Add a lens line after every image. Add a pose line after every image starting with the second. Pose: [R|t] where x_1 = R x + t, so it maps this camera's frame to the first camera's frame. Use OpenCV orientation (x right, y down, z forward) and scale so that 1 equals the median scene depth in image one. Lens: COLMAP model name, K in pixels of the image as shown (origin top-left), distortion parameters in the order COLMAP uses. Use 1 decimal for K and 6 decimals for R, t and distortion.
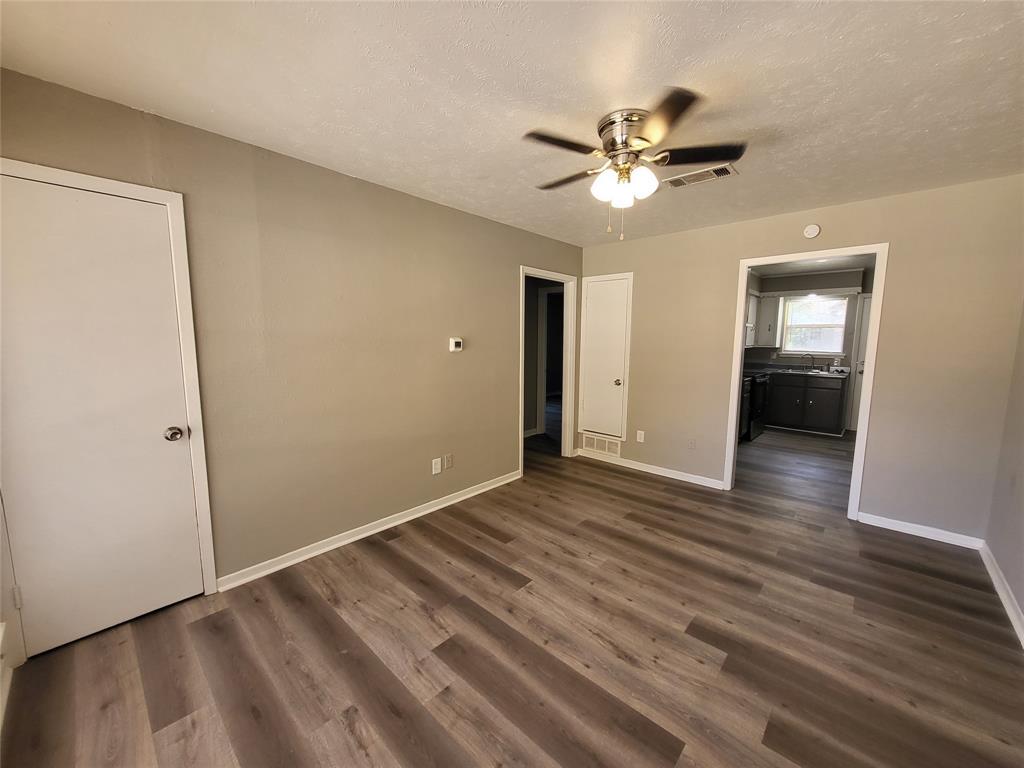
lens RADIAL K [[401.6, 0, 513.5], [0, 401.6, 386.3], [0, 0, 1]] dist [0.001777, -0.000447]
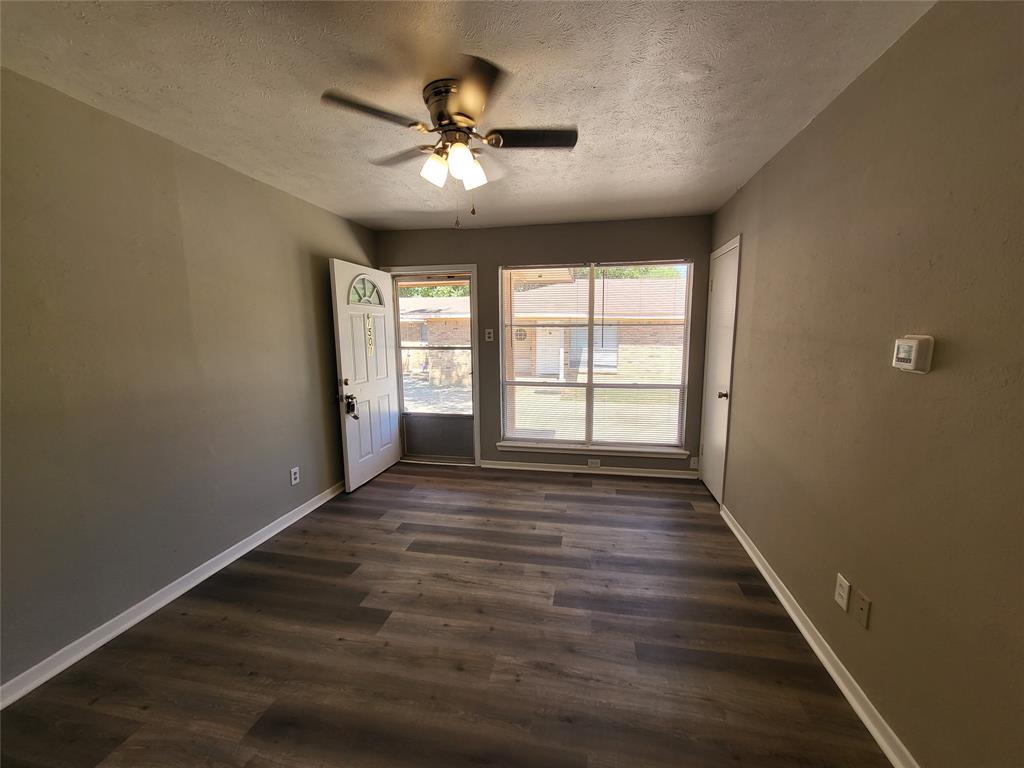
lens RADIAL K [[406.8, 0, 519.2], [0, 406.8, 378.8], [0, 0, 1]] dist [0.000968, 0.000005]
pose [[-0.850283, 0.059398, -0.522964, 0.614825], [-0.065053, 0.974133, 0.216411, -0.218933], [0.522290, 0.218031, -0.824424, 1.778379]]
